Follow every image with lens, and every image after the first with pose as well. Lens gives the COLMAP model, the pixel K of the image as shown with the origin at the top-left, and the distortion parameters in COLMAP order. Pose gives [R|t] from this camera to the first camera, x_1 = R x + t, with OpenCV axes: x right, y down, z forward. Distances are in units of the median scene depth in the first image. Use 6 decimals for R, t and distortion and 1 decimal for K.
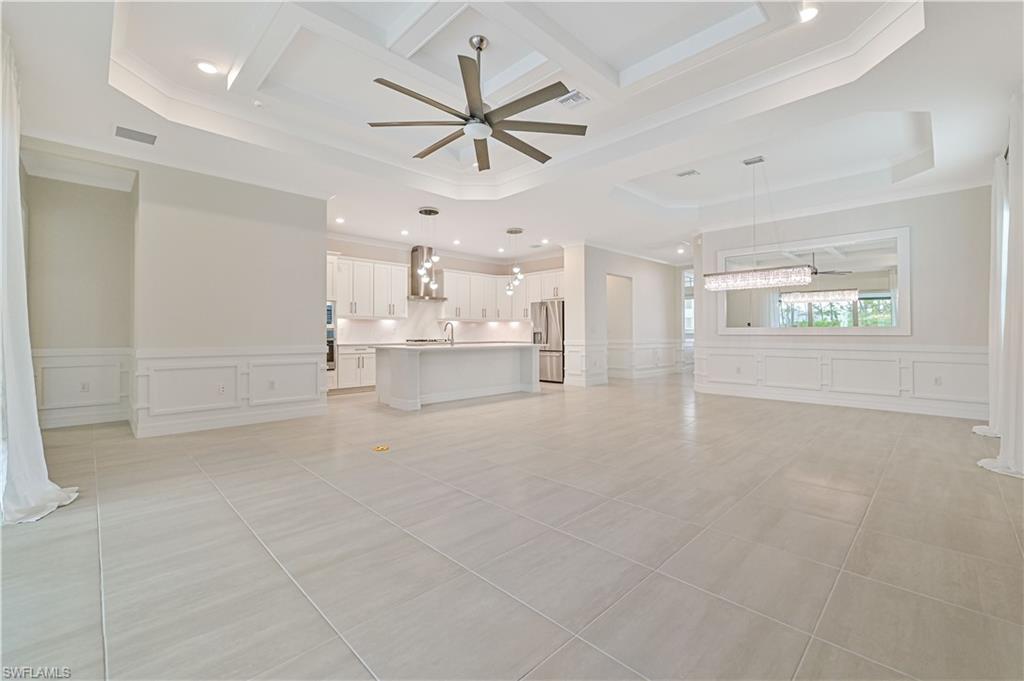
lens RADIAL K [[432.8, 0, 512.4], [0, 432.8, 339.7], [0, 0, 1]] dist [0.003239, 0.000231]
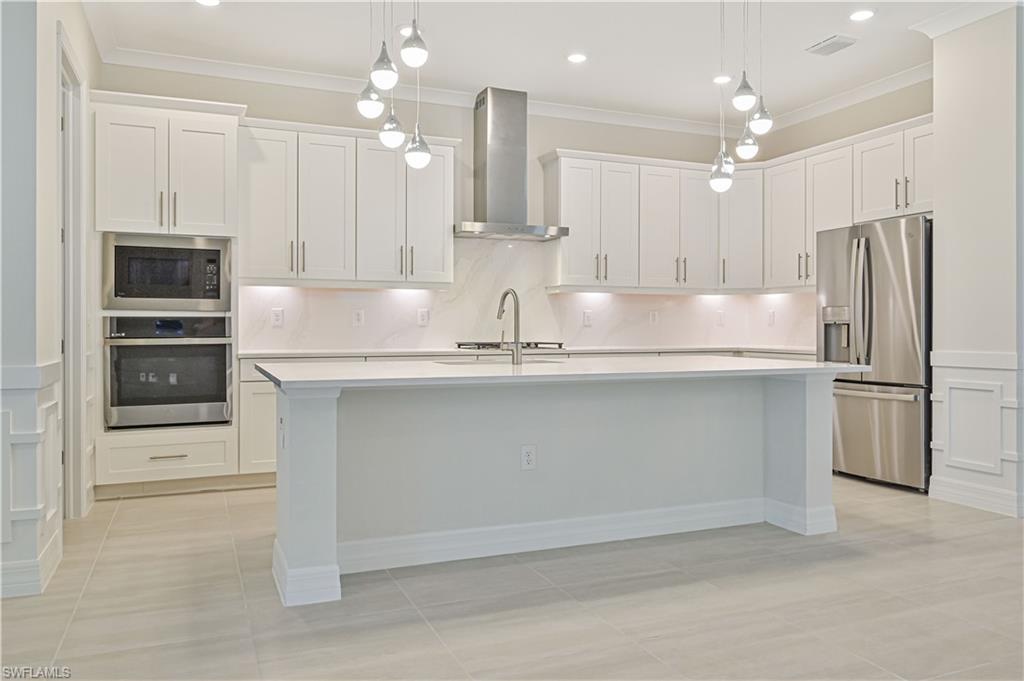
lens RADIAL K [[749.9, 0, 511.8], [0, 749.9, 335.8], [0, 0, 1]] dist [-0.011635, -0.002966]
pose [[0.927234, 0.008846, -0.374377, 0.043287], [-0.008219, 0.999961, 0.003272, -0.007997], [0.374392, 0.000043, 0.927271, 0.410863]]
